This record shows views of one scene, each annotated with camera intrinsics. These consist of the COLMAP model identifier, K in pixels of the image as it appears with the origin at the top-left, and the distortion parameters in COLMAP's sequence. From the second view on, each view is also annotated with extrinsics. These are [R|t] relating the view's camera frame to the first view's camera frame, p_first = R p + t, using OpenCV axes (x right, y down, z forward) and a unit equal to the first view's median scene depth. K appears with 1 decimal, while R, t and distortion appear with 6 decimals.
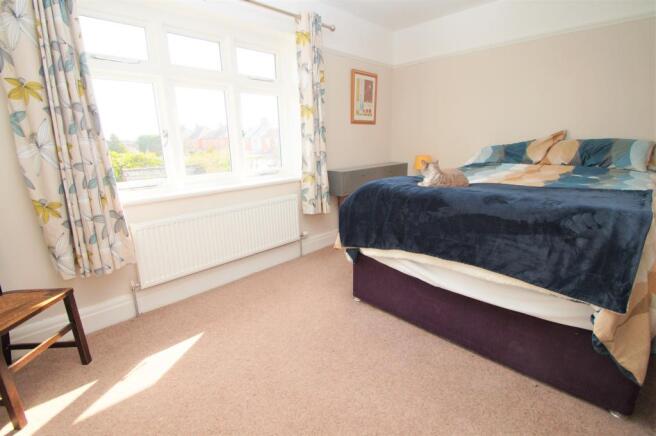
lens RADIAL K [[296.2, 0, 328.2], [0, 296.2, 210.7], [0, 0, 1]] dist [0.010355, -0.013414]
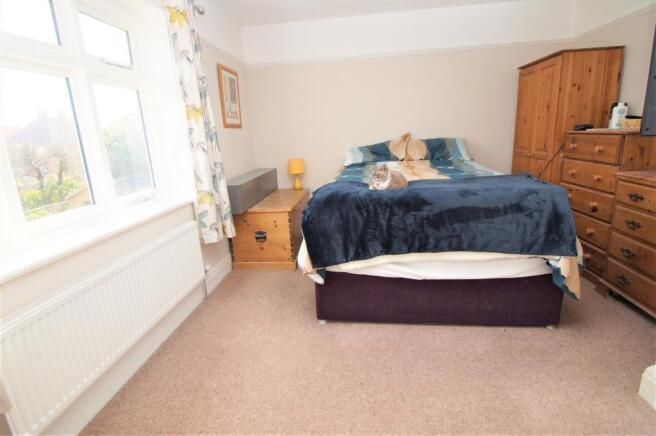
lens RADIAL K [[308.7, 0, 326.9], [0, 308.7, 210.7], [0, 0, 1]] dist [0.016476, -0.015532]
pose [[0.789473, -0.163490, 0.591610, -0.333486], [0.172971, 0.984068, 0.041124, -0.060710], [-0.588908, 0.069865, 0.805175, 0.172921]]
